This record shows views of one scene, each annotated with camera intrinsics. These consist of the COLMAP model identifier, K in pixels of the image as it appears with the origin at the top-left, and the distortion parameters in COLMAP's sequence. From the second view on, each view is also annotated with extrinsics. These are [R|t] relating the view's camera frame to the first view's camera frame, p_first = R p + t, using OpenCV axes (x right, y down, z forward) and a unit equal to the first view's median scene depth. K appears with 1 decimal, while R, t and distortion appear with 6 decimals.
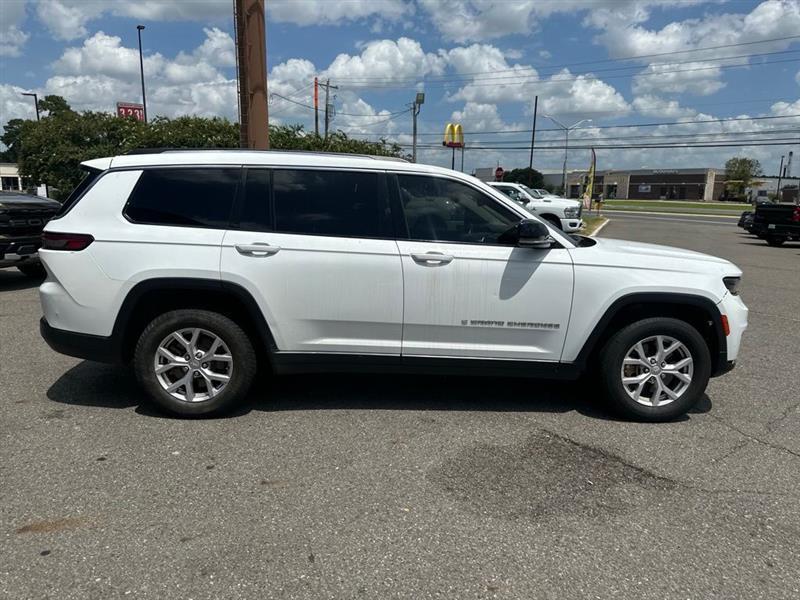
lens RADIAL K [[569.7, 0, 398.6], [0, 569.7, 301.4], [0, 0, 1]] dist [0.031355, -0.038781]
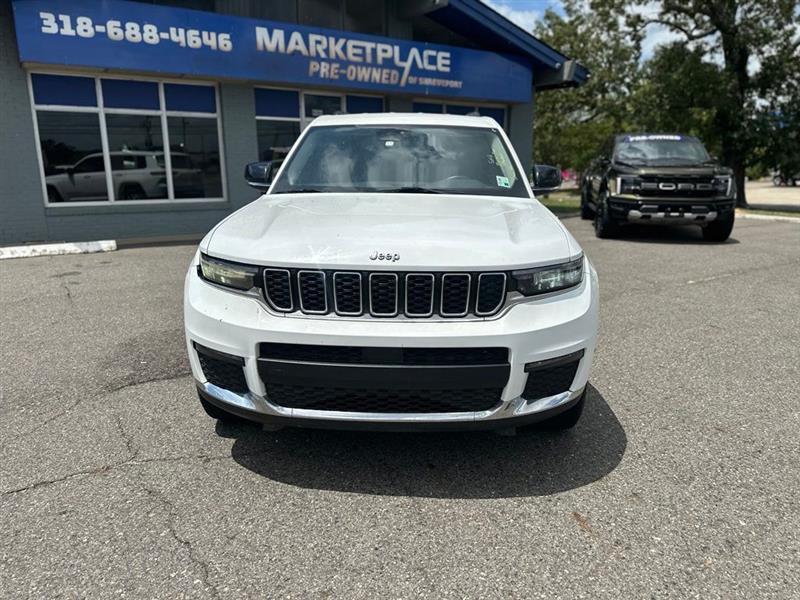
lens RADIAL K [[569.7, 0, 401.4], [0, 569.7, 298.8], [0, 0, 1]] dist [0.031355, -0.038781]
pose [[-0.081247, 0.211963, -0.973895, 1.233459], [-0.188679, 0.956186, 0.223850, -0.180755], [0.978672, 0.201941, -0.037695, 1.290140]]
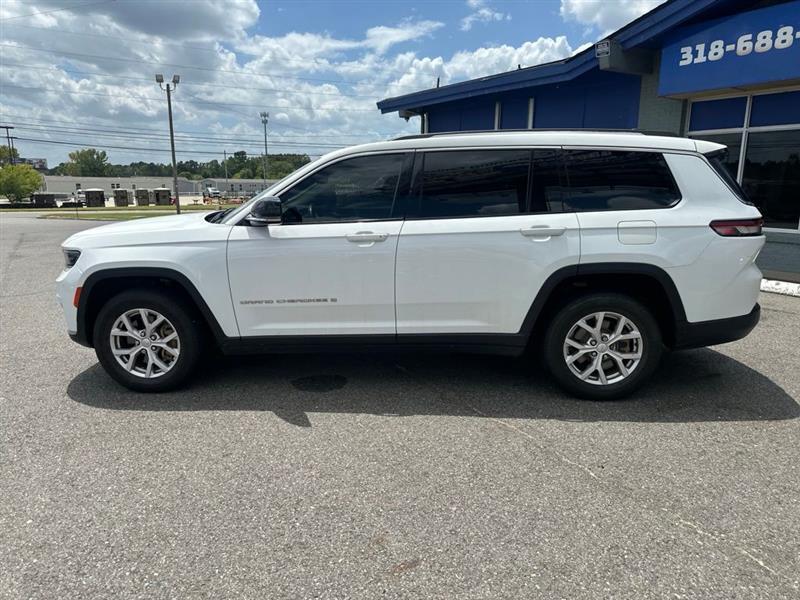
lens RADIAL K [[569.7, 0, 388.7], [0, 569.7, 299.8], [0, 0, 1]] dist [0.031355, -0.038781]
pose [[-0.993574, -0.040206, 0.105802, -0.107304], [0.003768, 0.922512, 0.385949, -0.437544], [-0.113121, 0.383868, -0.916433, 2.381557]]
